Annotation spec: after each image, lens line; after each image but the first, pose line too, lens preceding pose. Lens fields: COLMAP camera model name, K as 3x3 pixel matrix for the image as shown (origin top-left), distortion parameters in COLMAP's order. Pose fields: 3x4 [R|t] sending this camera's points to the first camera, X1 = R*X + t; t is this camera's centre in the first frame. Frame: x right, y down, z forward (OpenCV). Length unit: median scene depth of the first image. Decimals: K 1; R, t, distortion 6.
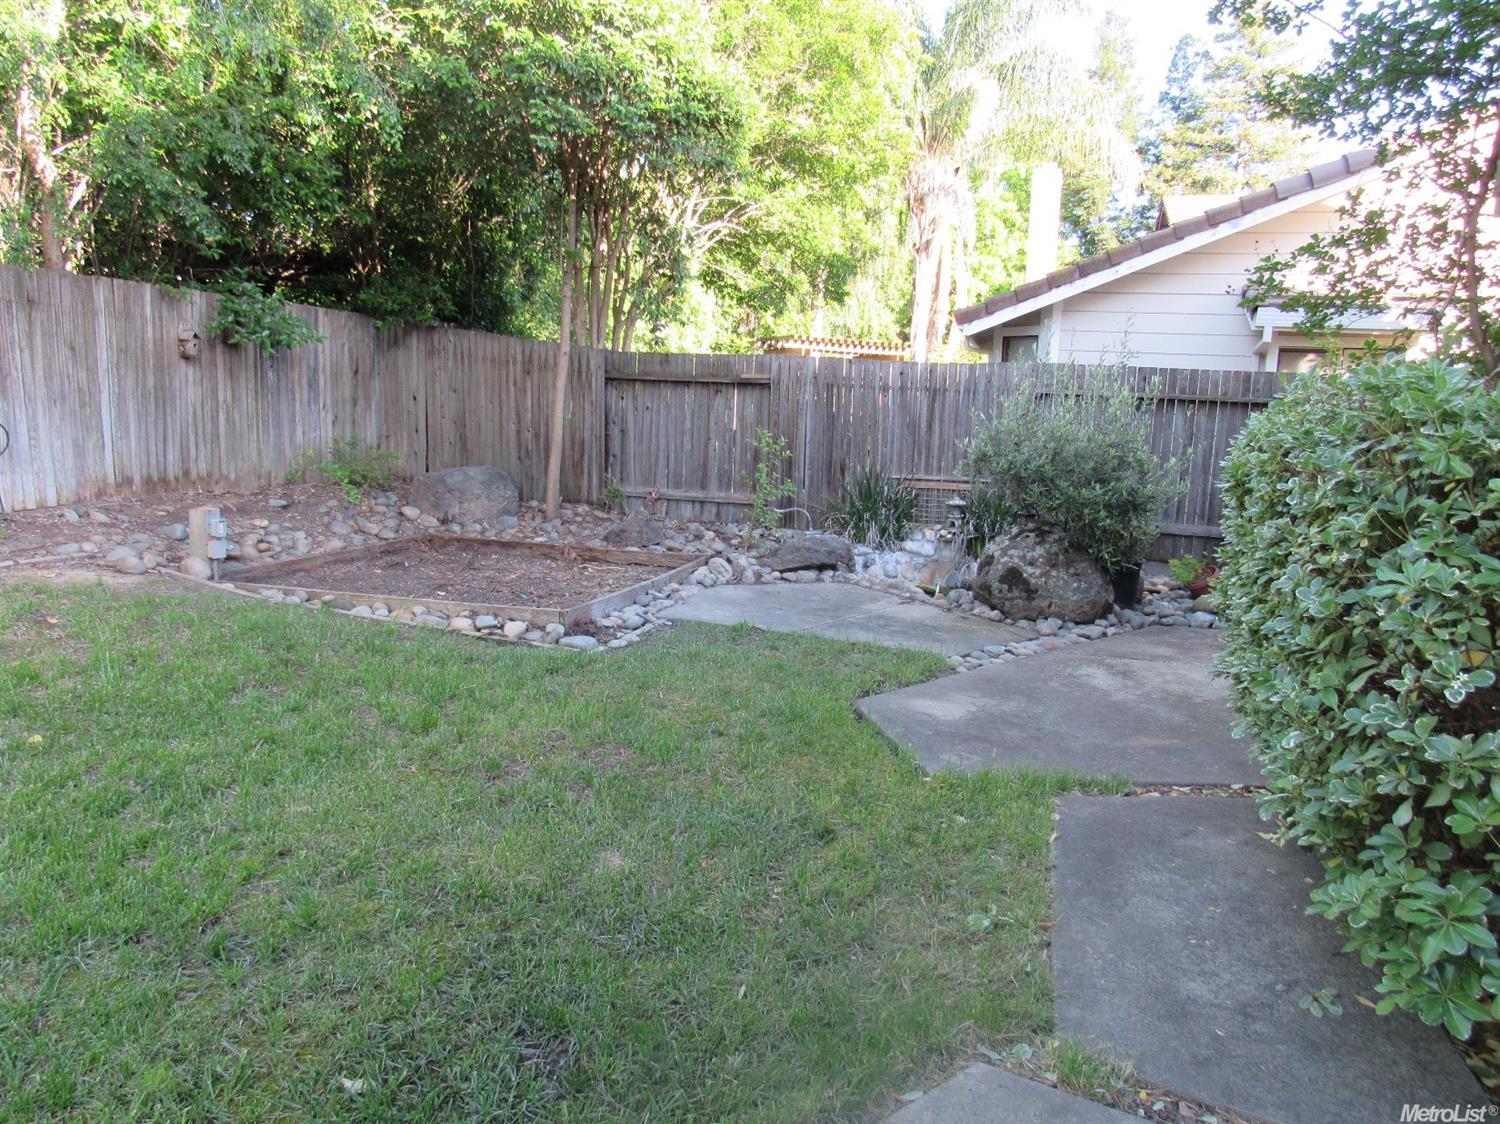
lens RADIAL K [[1085.4, 0, 748.4], [0, 1085.4, 567.7], [0, 0, 1]] dist [-0.019468, -0.001749]
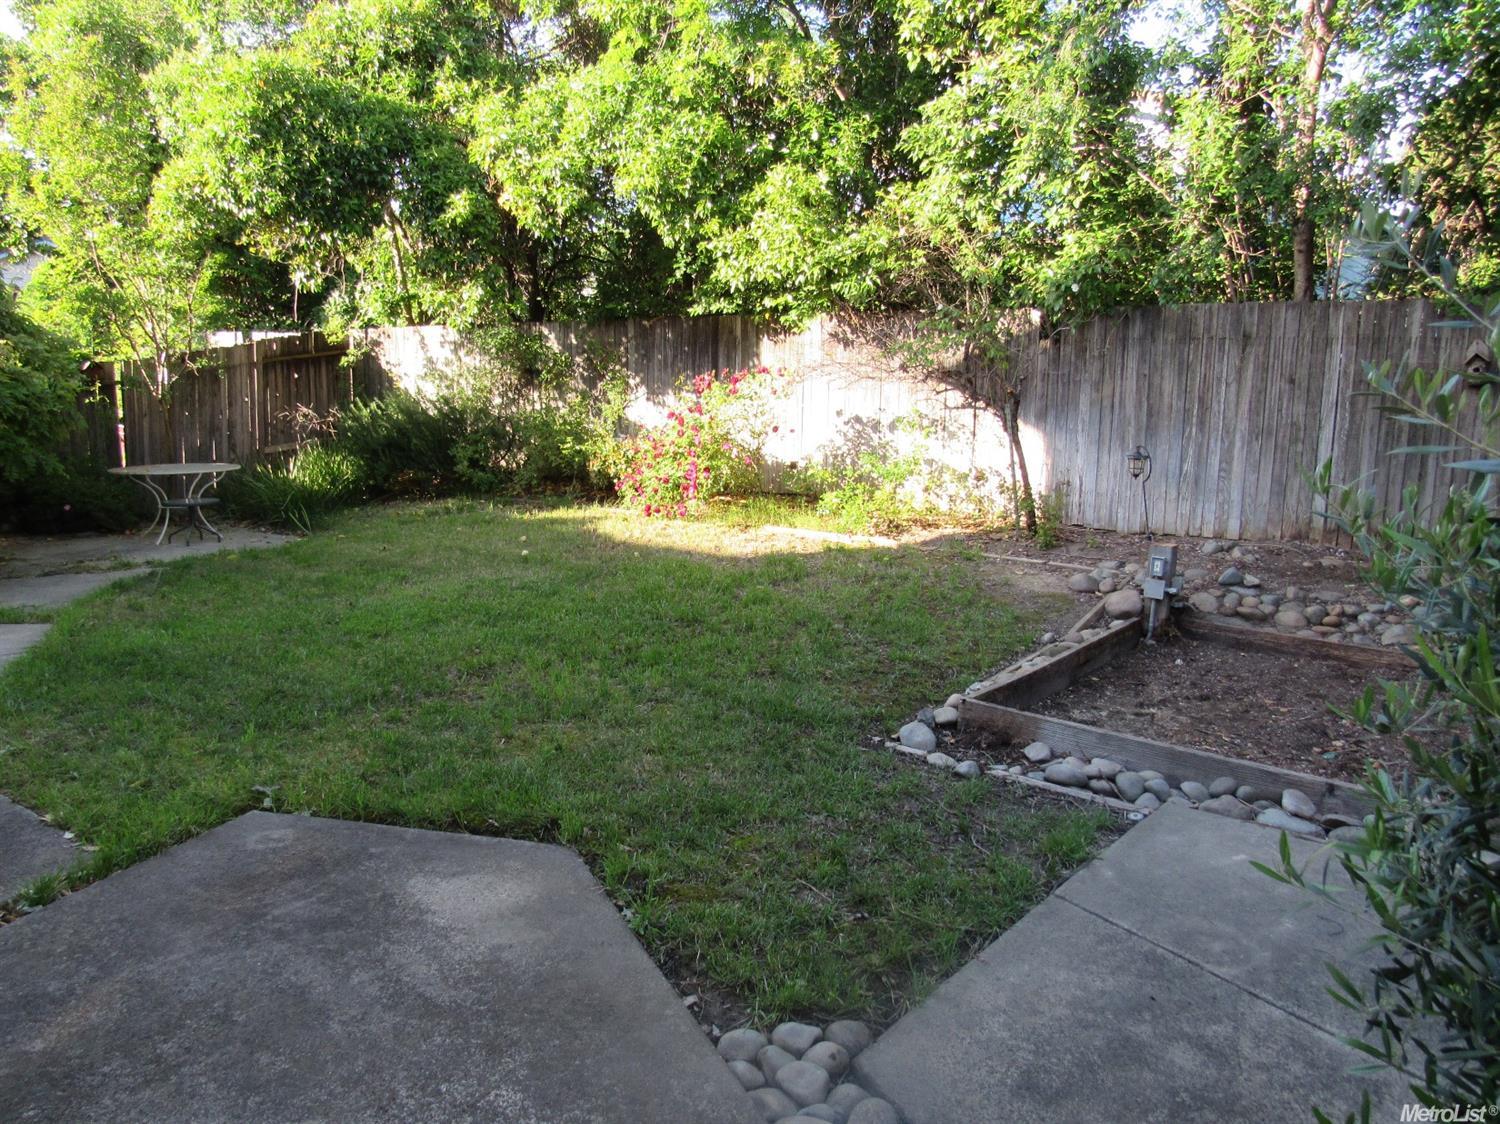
lens RADIAL K [[1085.4, 0, 748.4], [0, 1085.4, 567.7], [0, 0, 1]] dist [-0.019468, -0.001749]
pose [[-0.349947, 0.097369, -0.931695, 0.675251], [-0.181439, 0.968705, 0.169386, -0.173848], [0.919030, 0.228322, -0.321329, 1.333464]]
